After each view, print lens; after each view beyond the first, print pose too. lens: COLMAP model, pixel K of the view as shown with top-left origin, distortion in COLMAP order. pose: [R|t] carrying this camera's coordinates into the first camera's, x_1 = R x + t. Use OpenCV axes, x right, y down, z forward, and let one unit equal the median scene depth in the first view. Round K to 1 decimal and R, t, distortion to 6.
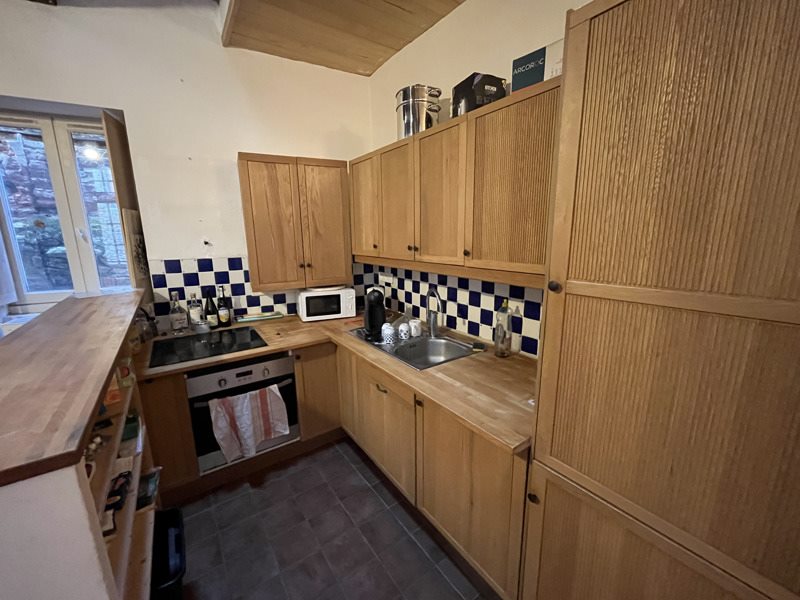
lens RADIAL K [[326.2, 0, 400.0], [0, 326.2, 300.0], [0, 0, 1]] dist [-0.001137, -0.000159]
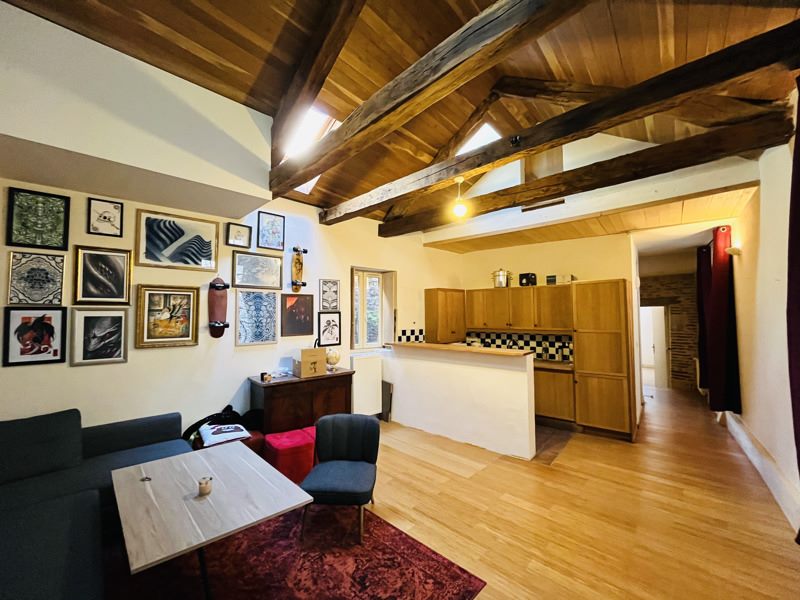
lens RADIAL K [[317.0, 0, 400.0], [0, 317.0, 300.0], [0, 0, 1]] dist [-0.000408, -0.000034]
pose [[0.975922, 0.018052, 0.217374, -1.184290], [0.037985, 0.967277, -0.250864, 0.230032], [-0.214789, 0.253080, 0.943301, -1.148474]]
